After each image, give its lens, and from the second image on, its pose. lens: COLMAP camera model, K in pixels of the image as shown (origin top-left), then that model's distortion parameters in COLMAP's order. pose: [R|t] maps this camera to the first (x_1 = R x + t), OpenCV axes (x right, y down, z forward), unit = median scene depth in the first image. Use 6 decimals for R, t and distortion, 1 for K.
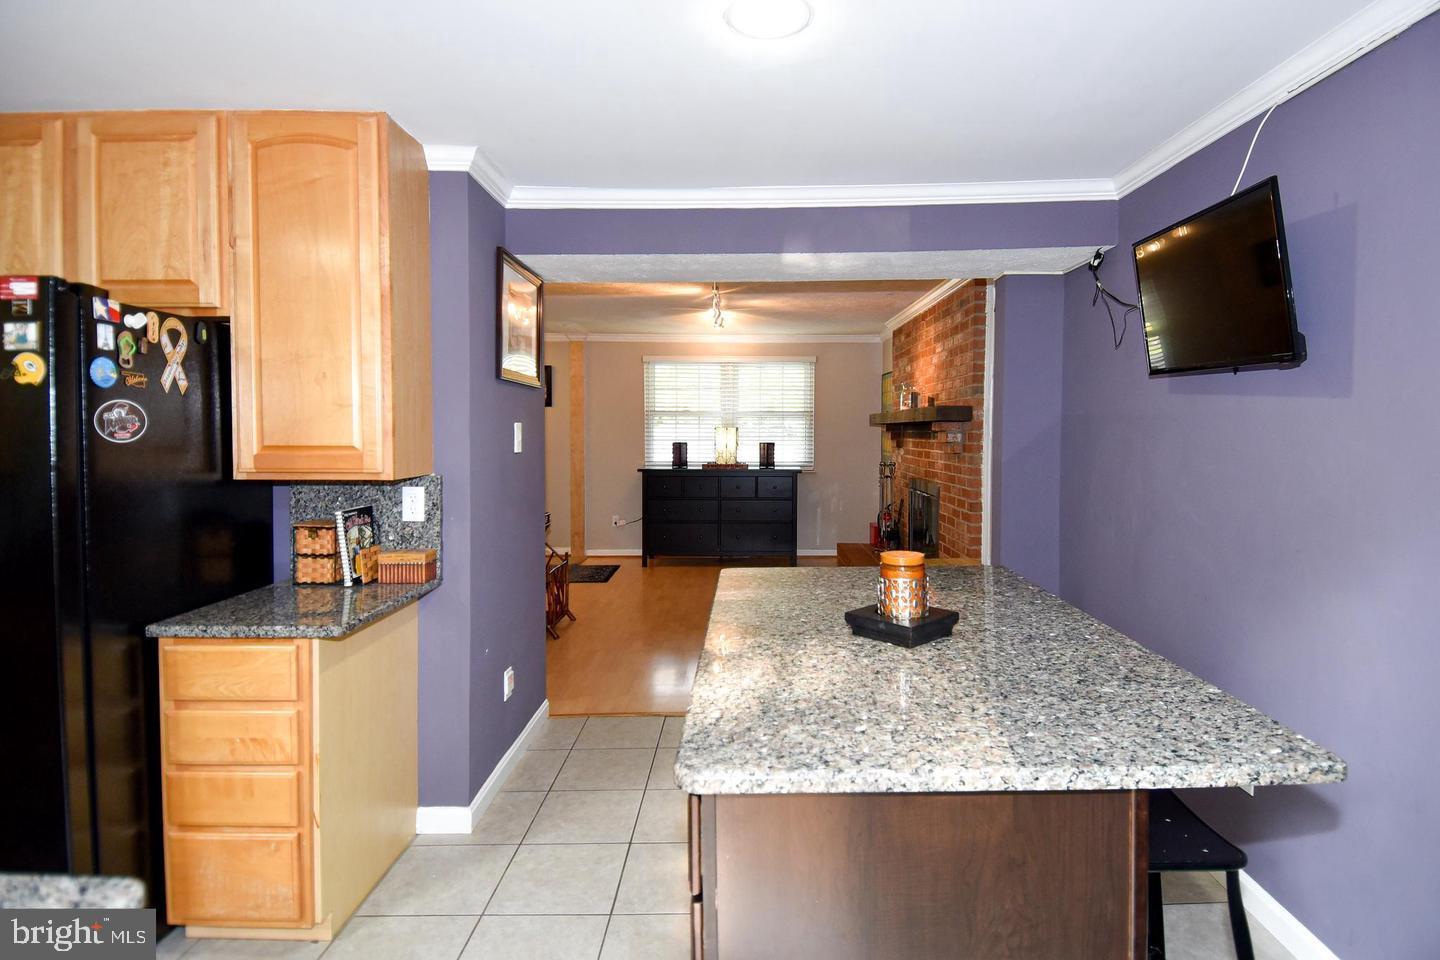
lens RADIAL K [[768.0, 0, 751.8], [0, 768.0, 448.5], [0, 0, 1]] dist [0.064308, -0.063174]
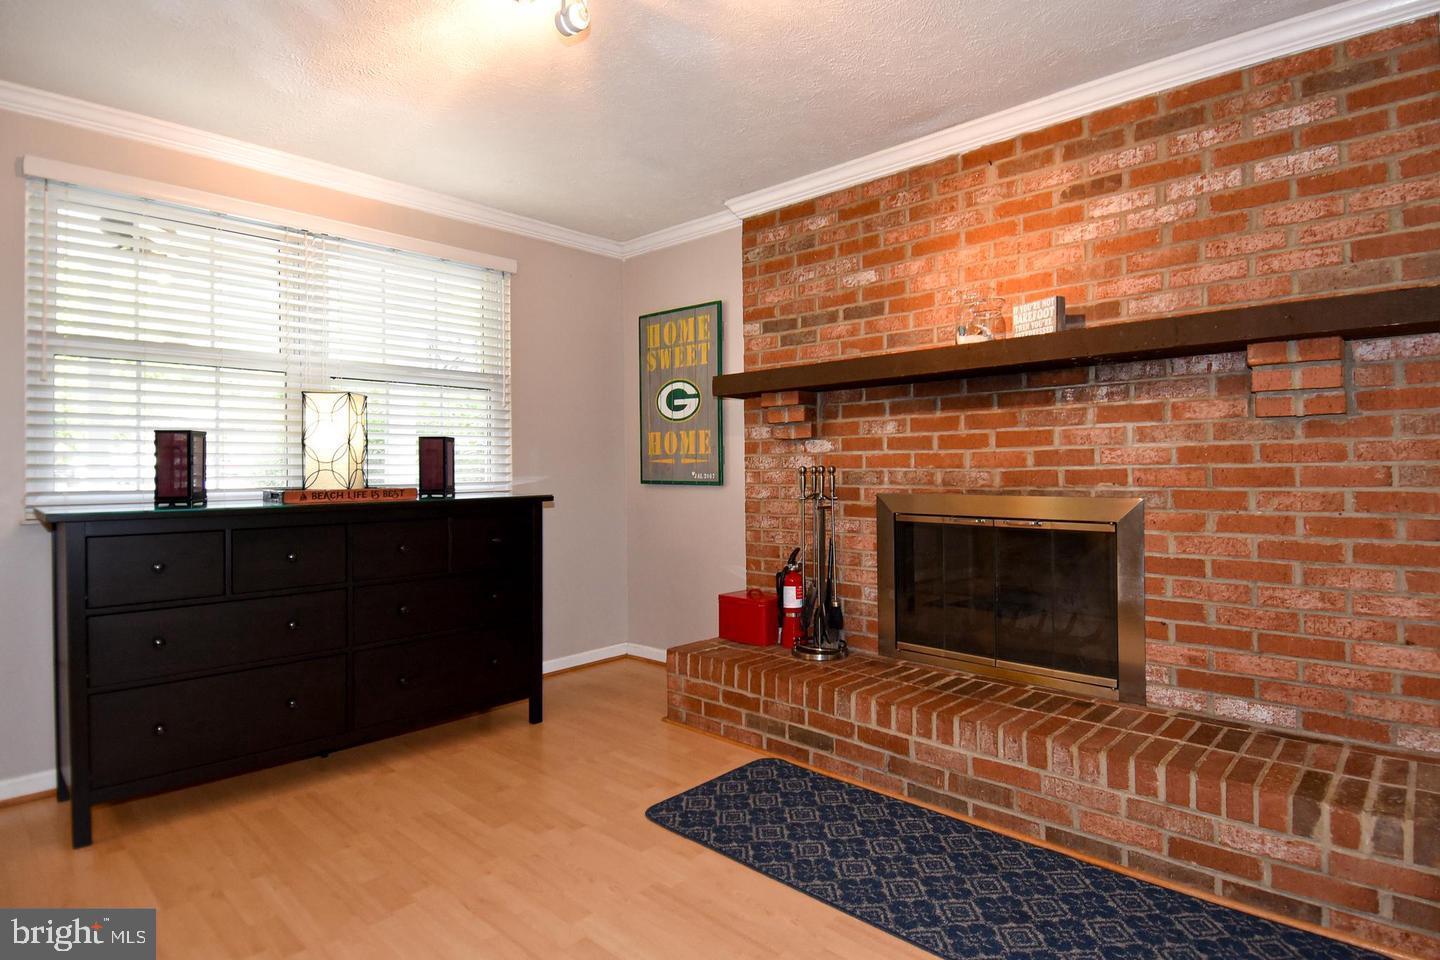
lens RADIAL K [[759.7, 0, 738.0], [0, 759.7, 461.1], [0, 0, 1]] dist [0.055397, -0.057696]
pose [[0.676925, -0.000195, 0.736052, -0.520076], [0.030159, 0.999167, -0.027472, 0.064039], [-0.735434, 0.040796, 0.676367, 1.750746]]
